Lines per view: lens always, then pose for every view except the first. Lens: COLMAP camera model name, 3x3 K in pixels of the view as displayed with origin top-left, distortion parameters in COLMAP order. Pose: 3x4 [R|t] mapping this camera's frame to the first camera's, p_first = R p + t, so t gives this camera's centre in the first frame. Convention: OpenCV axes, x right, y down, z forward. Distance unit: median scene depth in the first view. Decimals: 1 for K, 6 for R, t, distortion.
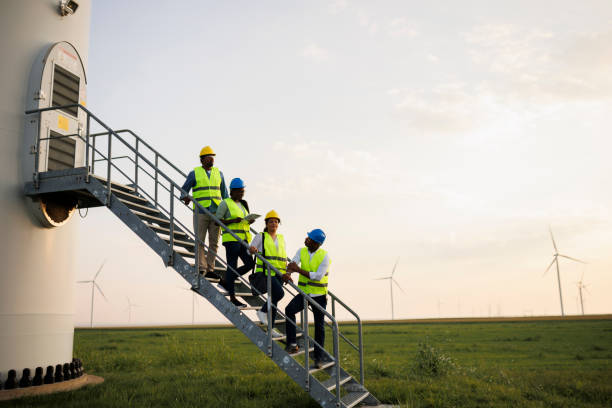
lens RADIAL K [[587.9, 0, 305.1], [0, 587.9, 204.7], [0, 0, 1]] dist [0.001256, 0.000000]
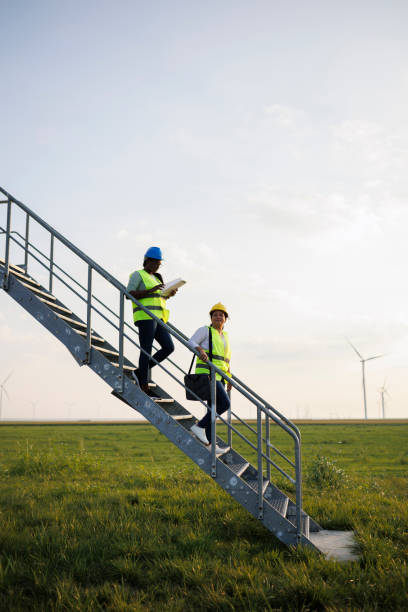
lens RADIAL K [[587.9, 0, 201.6], [0, 587.9, 305.9], [0, 0, 1]] dist [0.001256, 0.000000]
pose [[0.989878, 0.045634, 0.134383, -0.155650], [-0.046127, 0.998935, 0.000552, 0.011944], [-0.134214, -0.006746, 0.990929, 0.136922]]
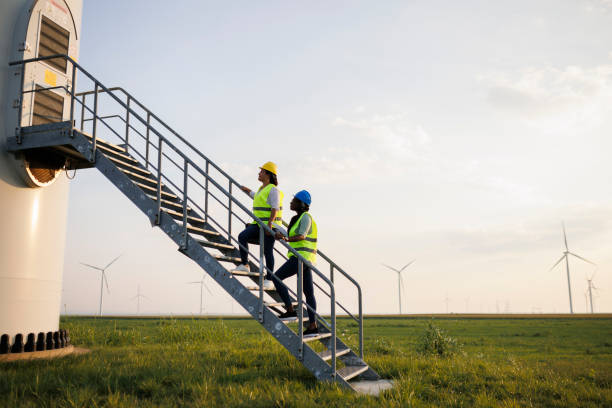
lens RADIAL K [[587.9, 0, 304.9], [0, 587.9, 202.8], [0, 0, 1]] dist [0.001256, 0.000000]
pose [[0.999723, 0.017313, -0.015974, 0.016103], [-0.017179, 0.999817, 0.008452, 0.047775], [0.016118, -0.008175, 0.999837, 0.063231]]
